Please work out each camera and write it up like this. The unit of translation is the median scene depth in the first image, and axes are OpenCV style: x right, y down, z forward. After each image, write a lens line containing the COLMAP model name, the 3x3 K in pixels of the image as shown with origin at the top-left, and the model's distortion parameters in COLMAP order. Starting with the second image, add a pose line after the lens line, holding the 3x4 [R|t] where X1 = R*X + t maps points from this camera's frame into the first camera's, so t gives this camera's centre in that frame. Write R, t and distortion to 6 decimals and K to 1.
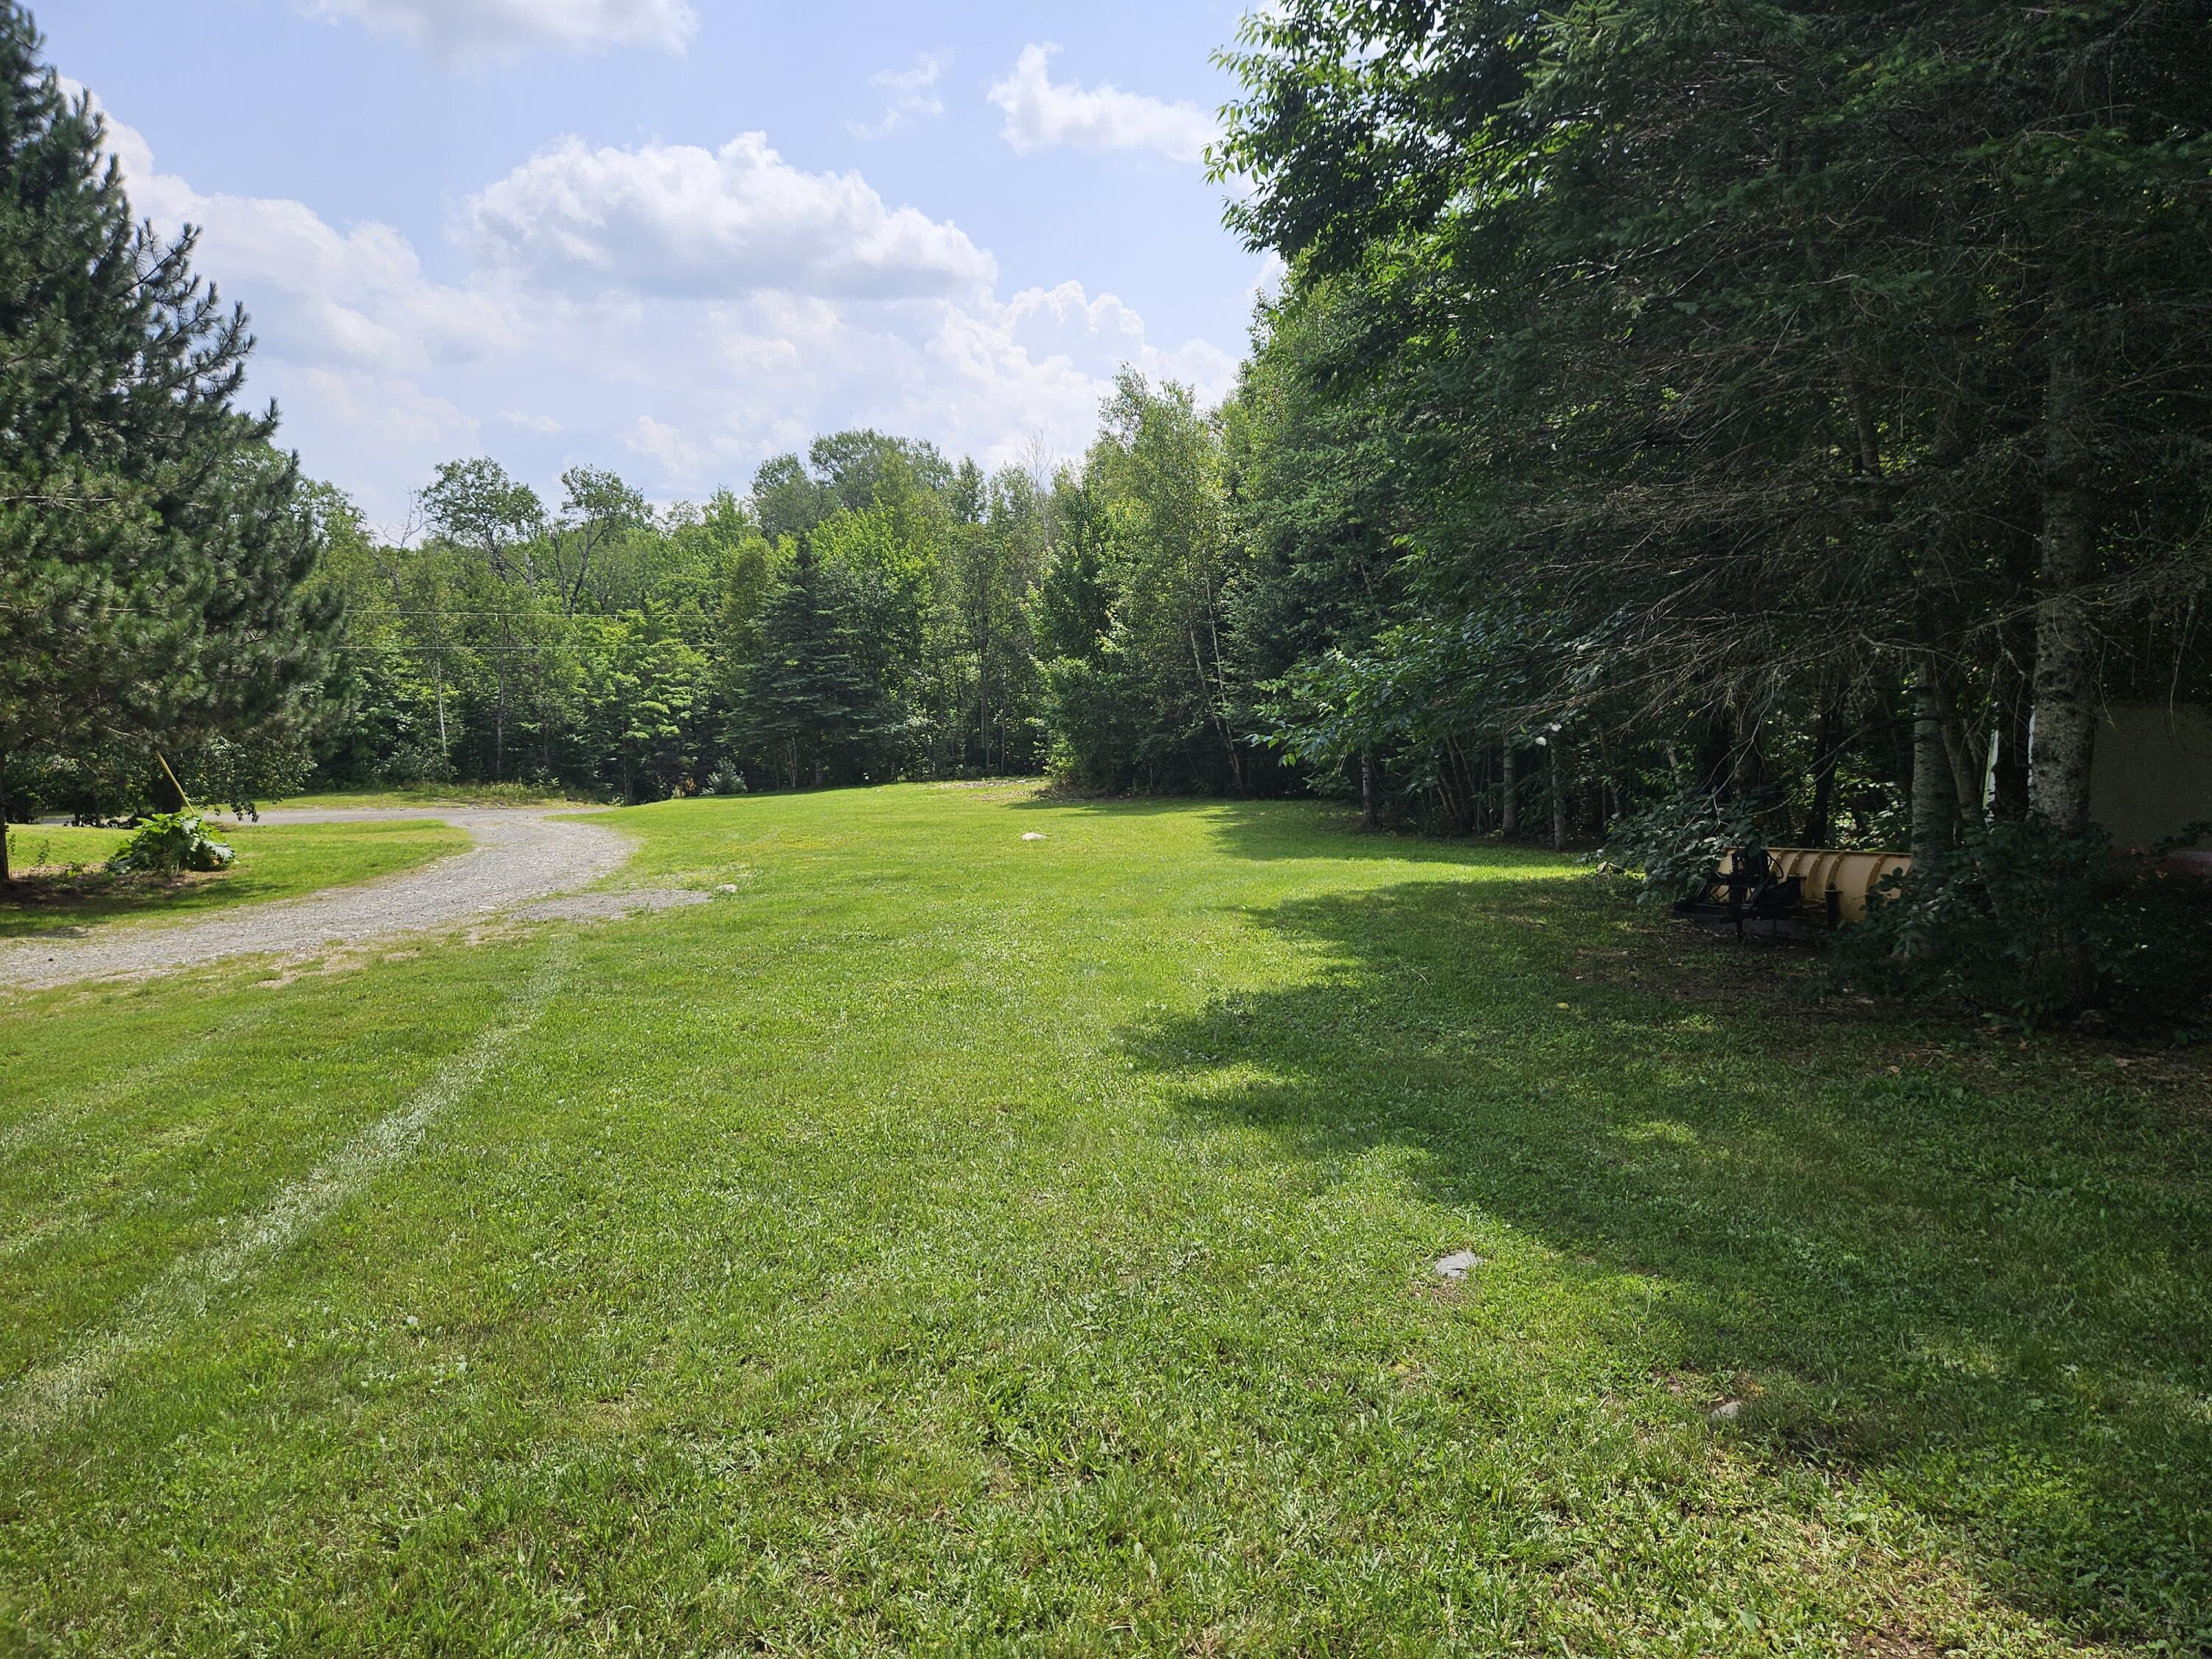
lens RADIAL K [[1472.5, 0, 1107.1], [0, 1472.5, 827.0], [0, 0, 1]] dist [0.073544, -0.060856]
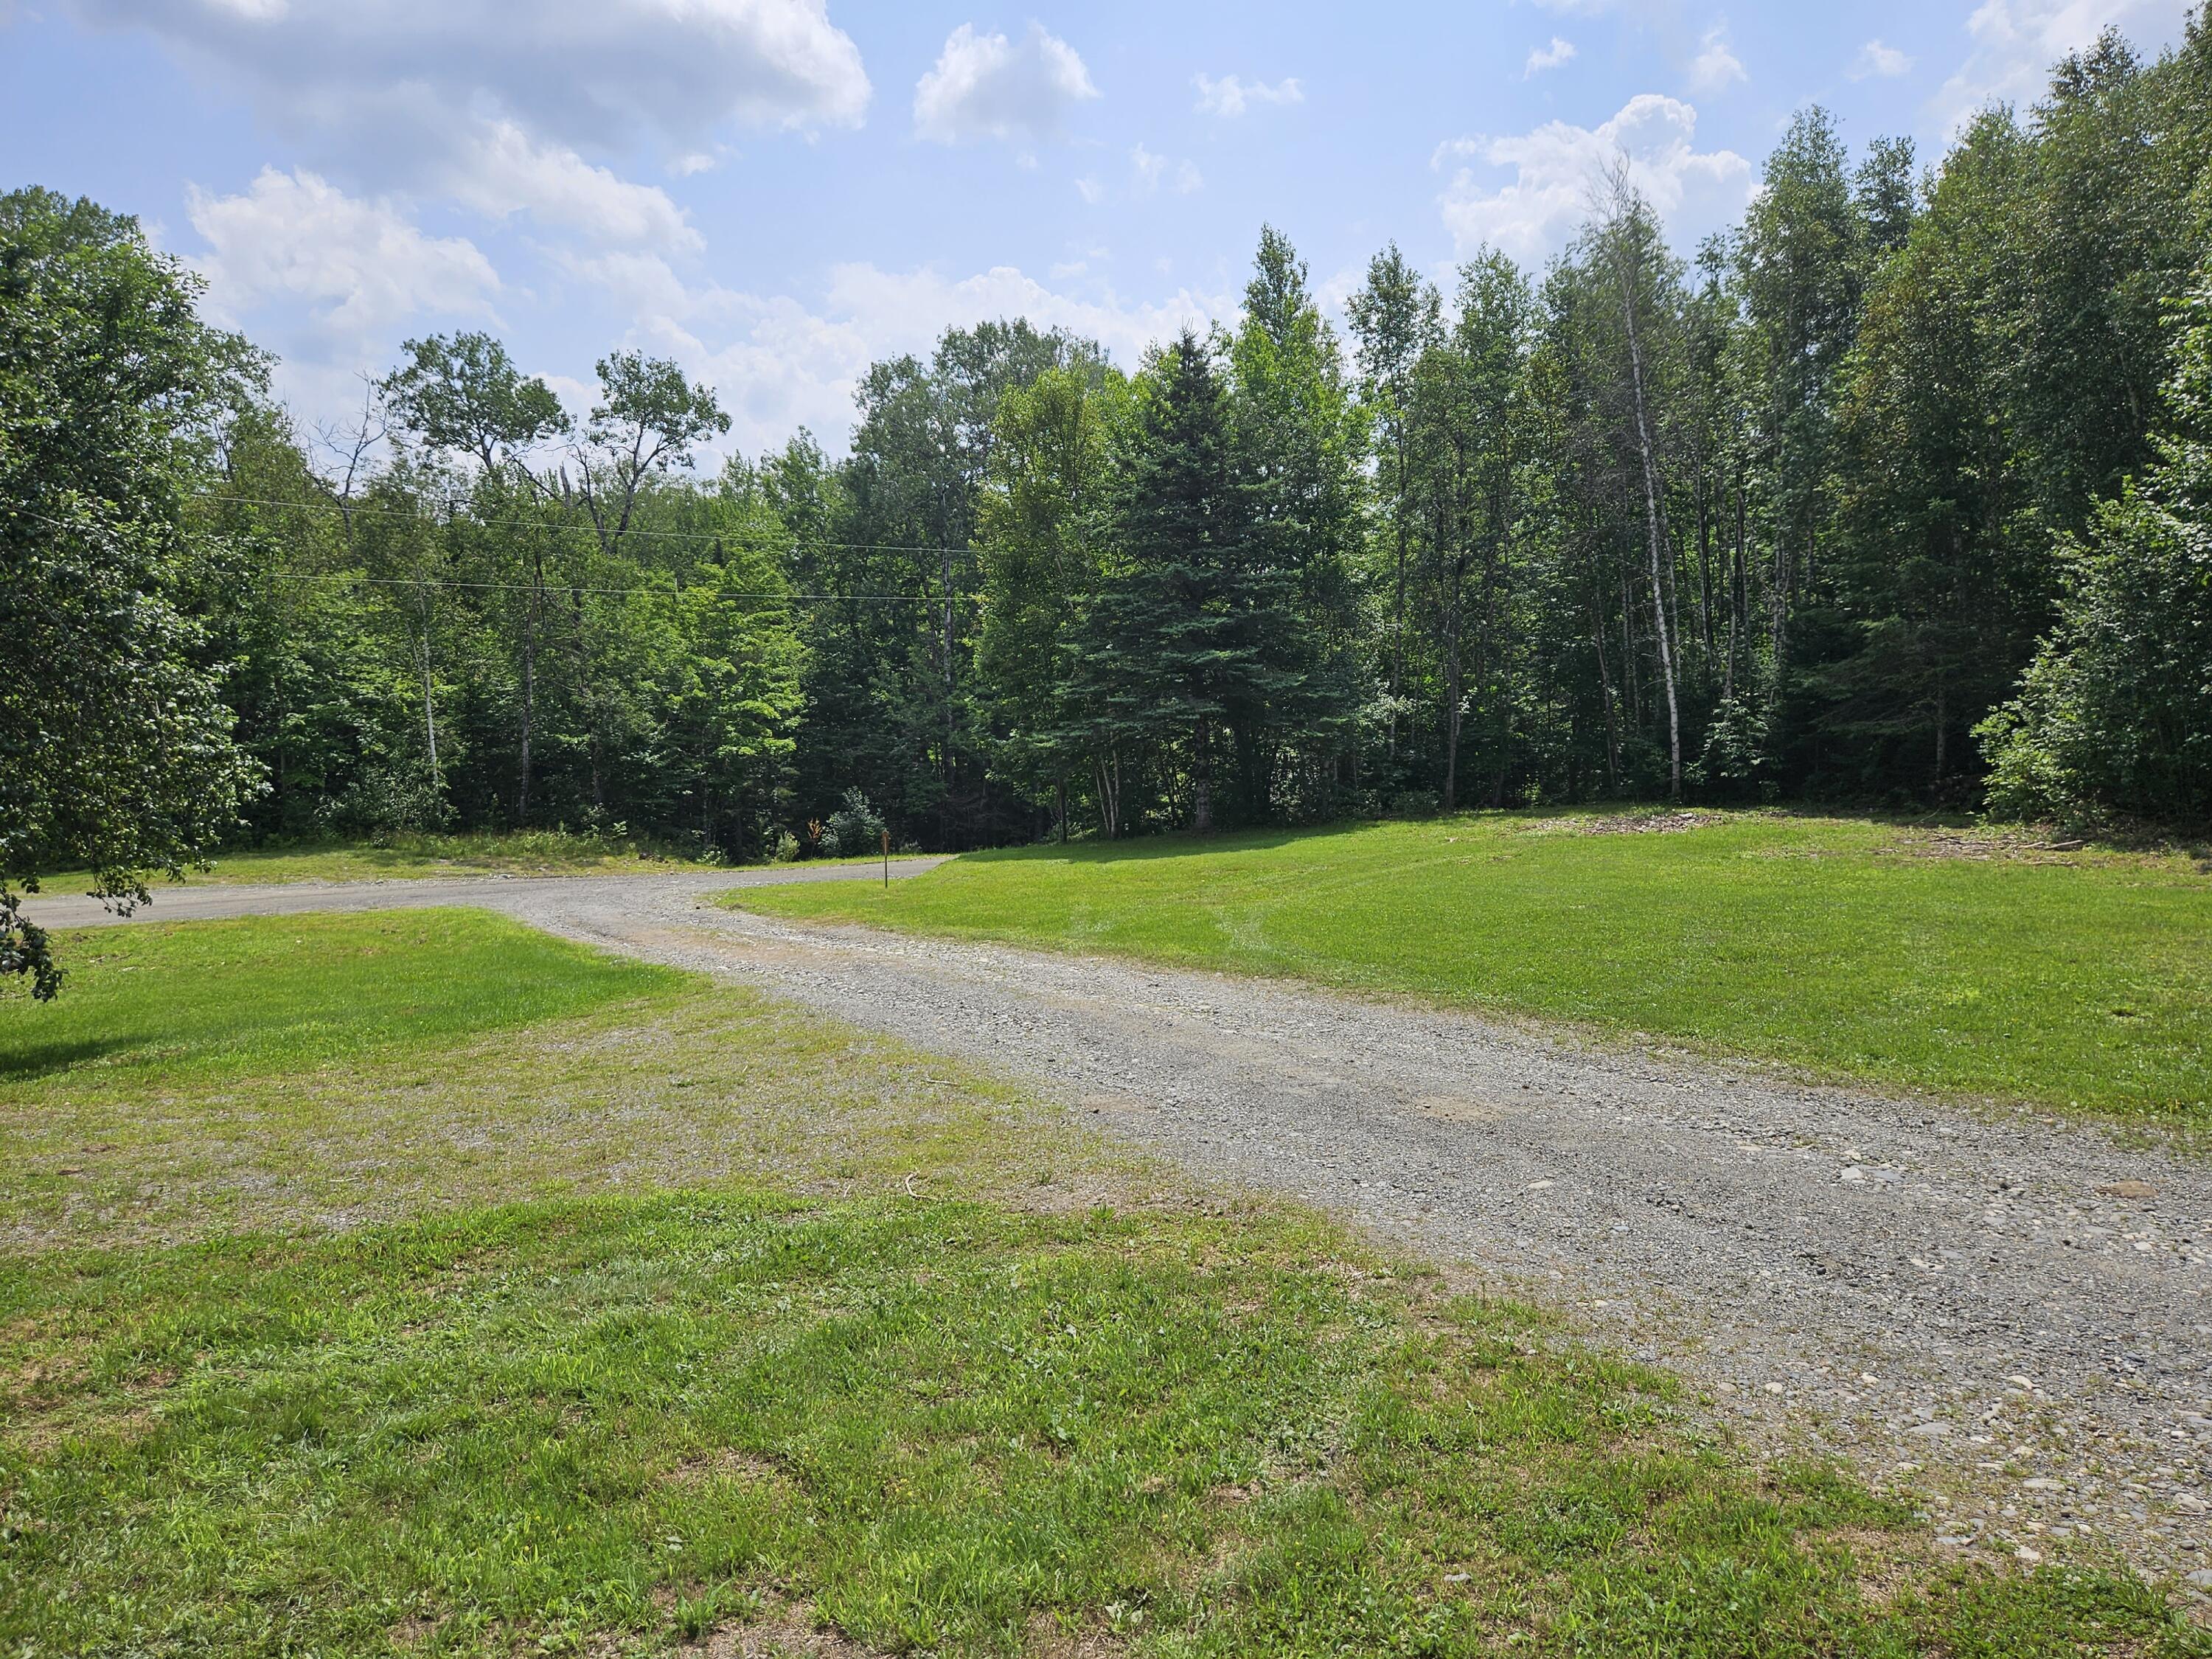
lens RADIAL K [[1472.5, 0, 1105.6], [0, 1472.5, 830.8], [0, 0, 1]] dist [0.073544, -0.060856]
pose [[0.998301, -0.016040, 0.056009, -0.194077], [0.017191, 0.999650, -0.020127, -0.012744], [-0.055667, 0.021056, 0.998227, 0.355477]]
